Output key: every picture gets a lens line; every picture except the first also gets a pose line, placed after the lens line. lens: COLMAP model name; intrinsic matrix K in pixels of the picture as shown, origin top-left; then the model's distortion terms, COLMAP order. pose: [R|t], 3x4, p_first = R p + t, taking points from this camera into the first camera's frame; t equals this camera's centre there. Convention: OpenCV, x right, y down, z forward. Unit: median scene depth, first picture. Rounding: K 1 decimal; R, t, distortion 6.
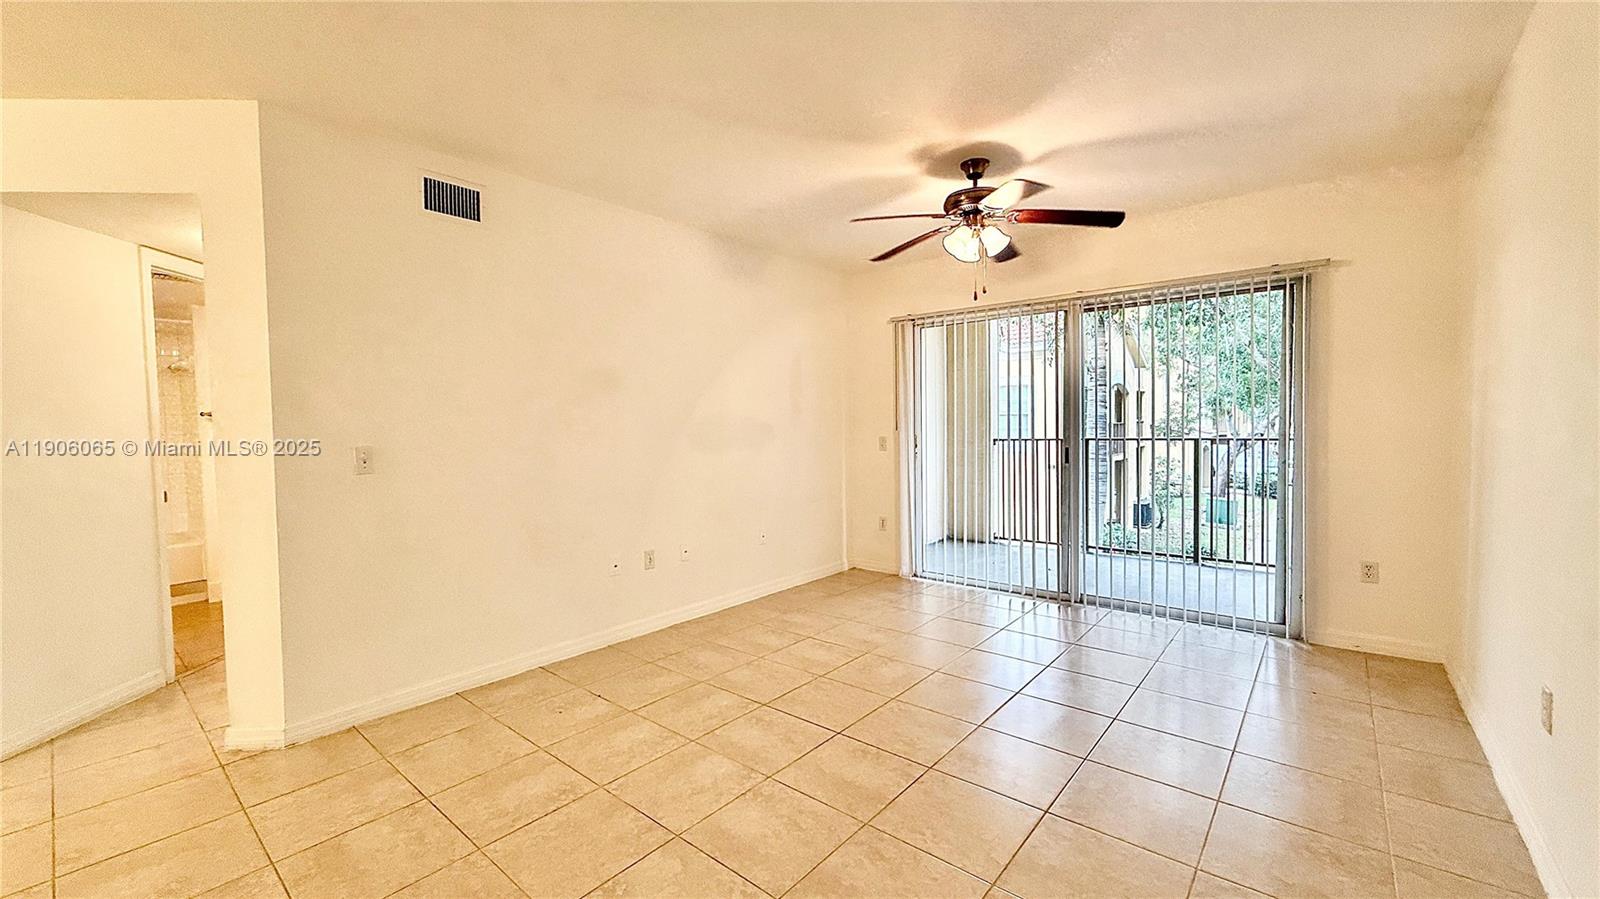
lens RADIAL K [[642.8, 0, 797.0], [0, 642.8, 444.4], [0, 0, 1]] dist [0.002702, 0.000345]
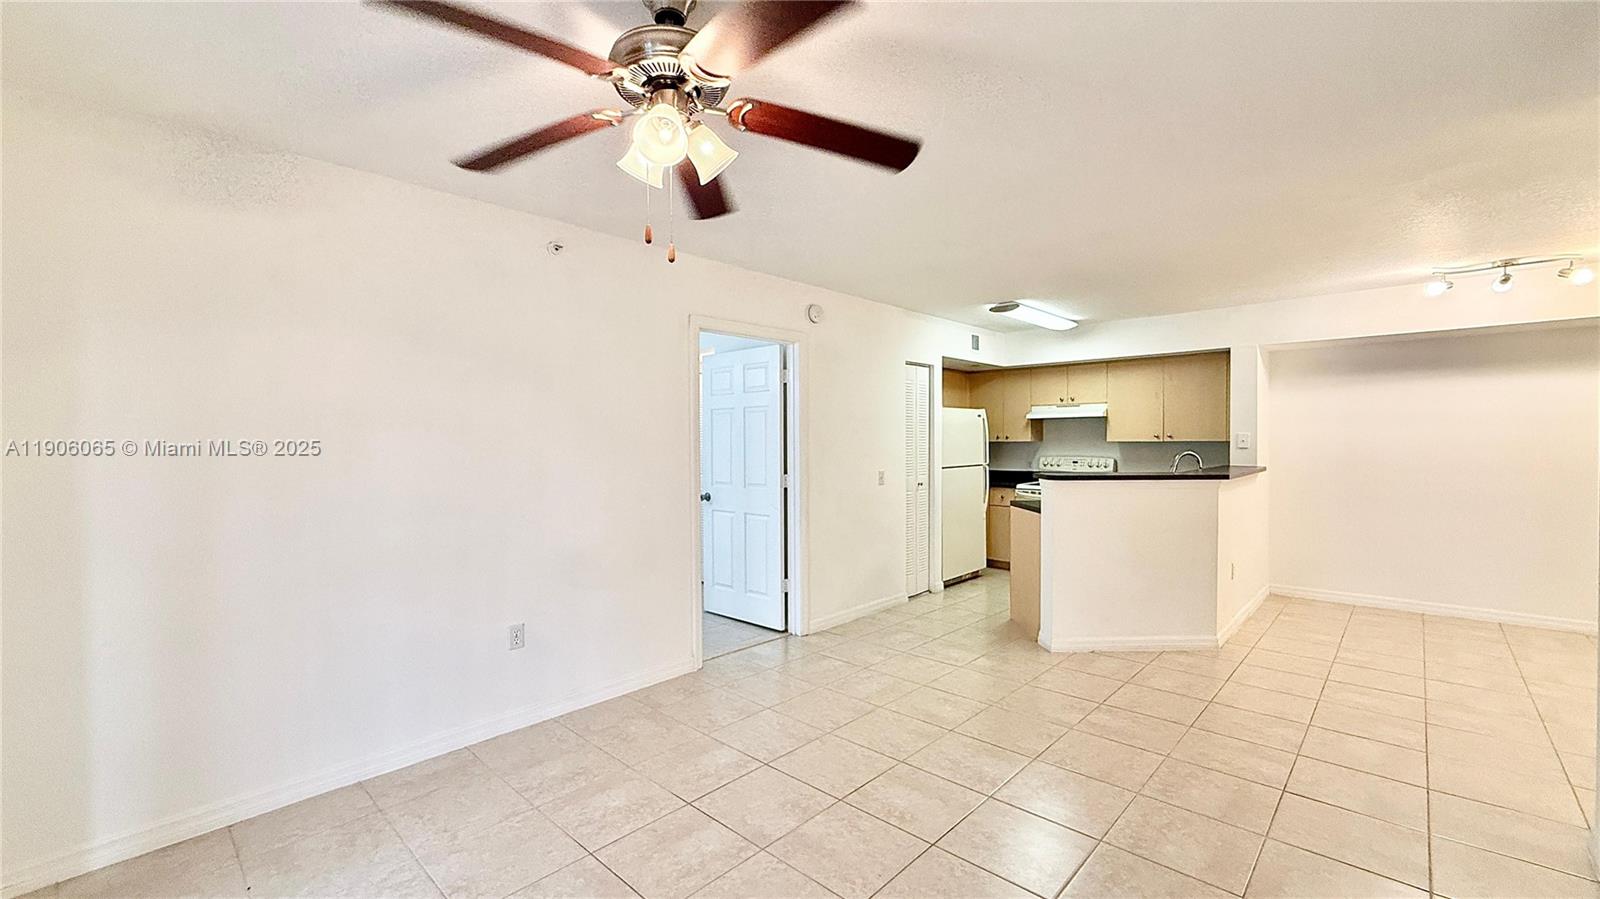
lens RADIAL K [[651.9, 0, 801.9], [0, 651.9, 455.3], [0, 0, 1]] dist [0.000376, -0.000013]
pose [[-0.998253, 0.018417, 0.056132, 0.142088], [0.021541, 0.998223, 0.055555, -0.091737], [-0.055009, 0.056667, -0.996877, 1.488894]]
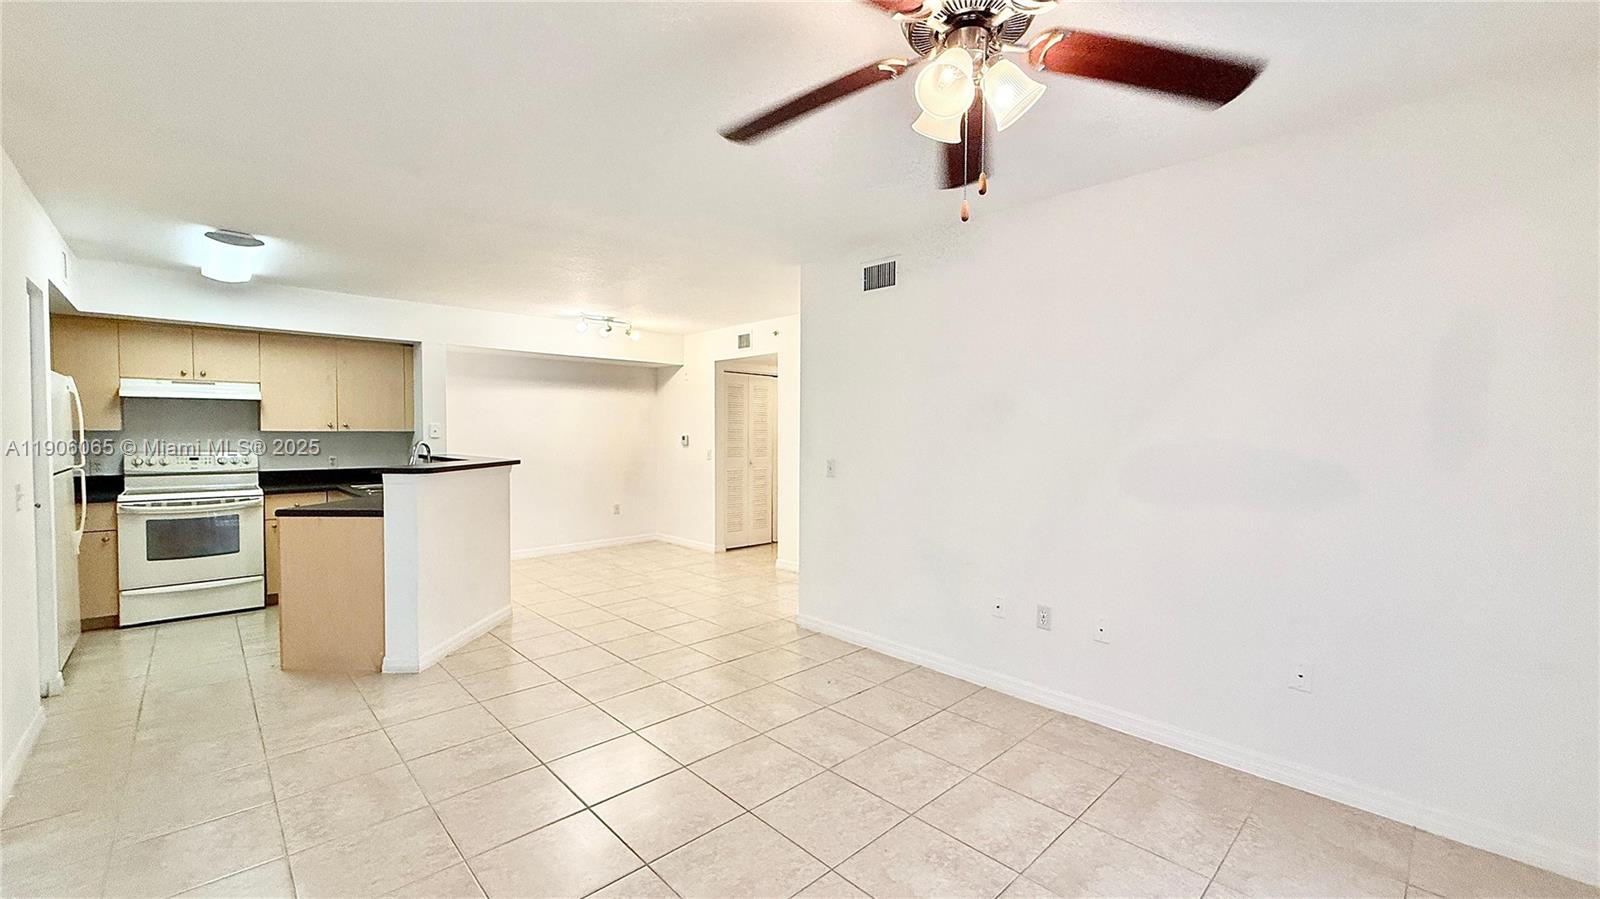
lens RADIAL K [[642.8, 0, 797.0], [0, 642.8, 444.4], [0, 0, 1]] dist [0.002702, 0.000345]
pose [[-0.116628, 0.036416, -0.992508, 0.756983], [-0.035207, 0.998548, 0.040774, -0.081178], [0.992551, 0.039698, -0.115176, 0.939525]]
